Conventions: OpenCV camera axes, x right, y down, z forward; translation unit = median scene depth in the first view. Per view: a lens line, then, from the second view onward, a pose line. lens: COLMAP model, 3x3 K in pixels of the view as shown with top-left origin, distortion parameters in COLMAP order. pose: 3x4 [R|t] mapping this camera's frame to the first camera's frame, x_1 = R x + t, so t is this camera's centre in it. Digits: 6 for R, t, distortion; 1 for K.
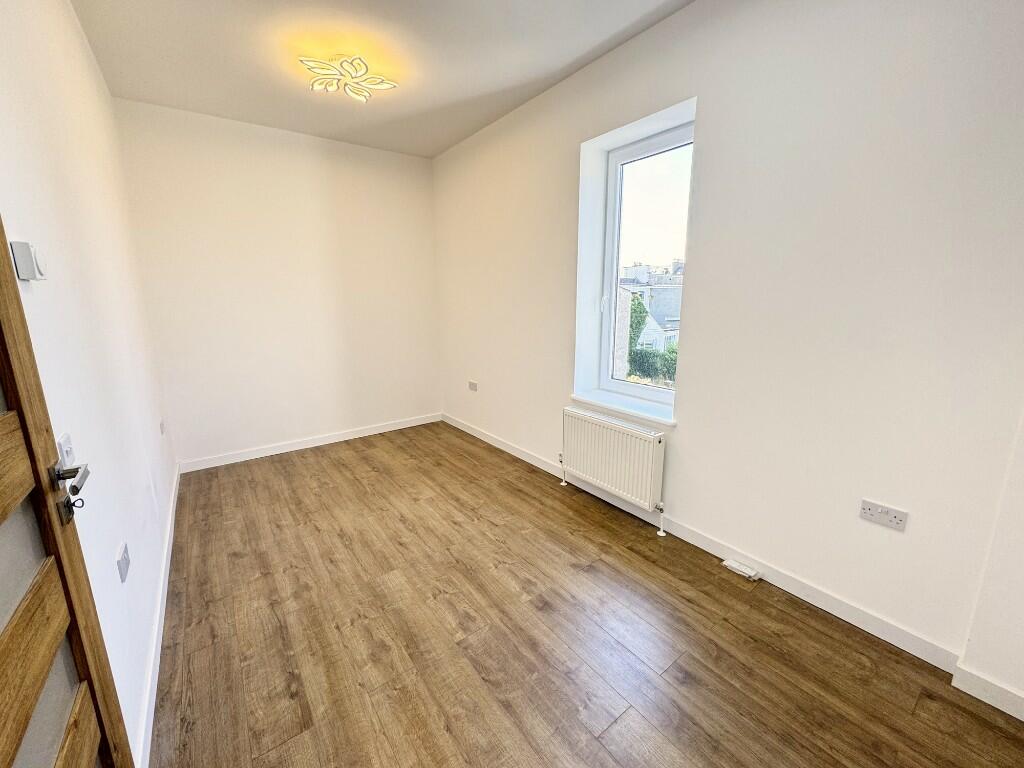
lens RADIAL K [[406.3, 0, 509.7], [0, 406.3, 382.6], [0, 0, 1]] dist [-0.001745, 0.000729]
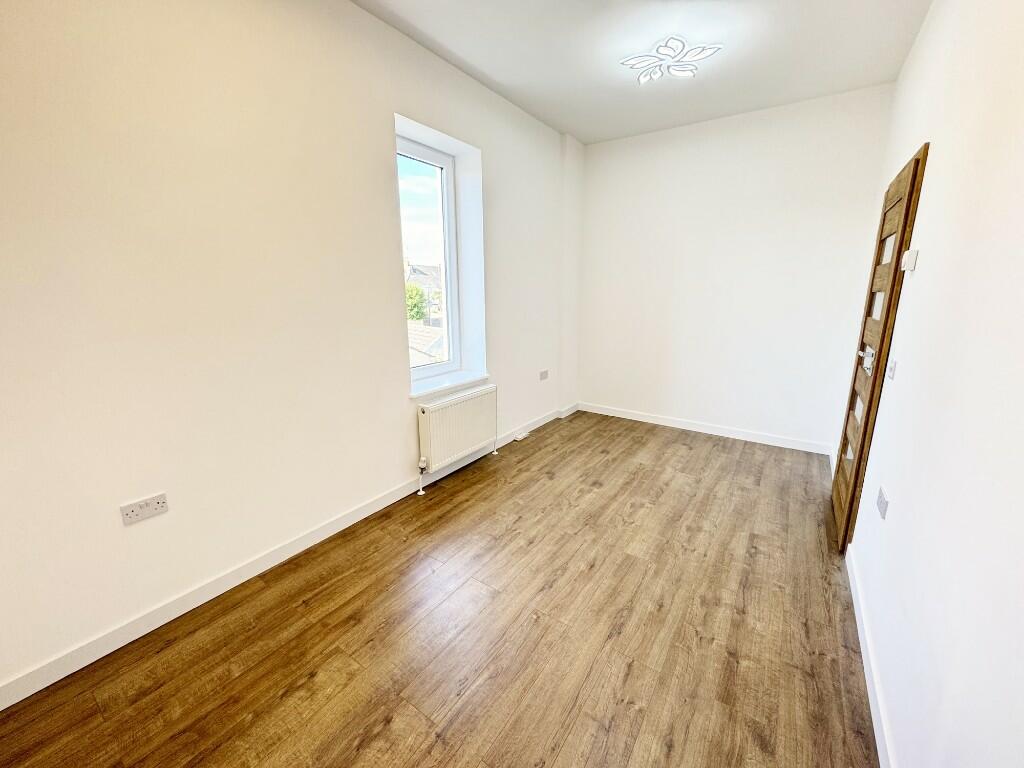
lens RADIAL K [[406.3, 0, 511.5], [0, 406.3, 381.9], [0, 0, 1]] dist [-0.001745, 0.000729]
pose [[-0.313294, -0.202519, 0.927811, -1.047814], [0.202021, 0.940421, 0.273489, -0.277960], [-0.927919, 0.273120, -0.253715, 1.412596]]
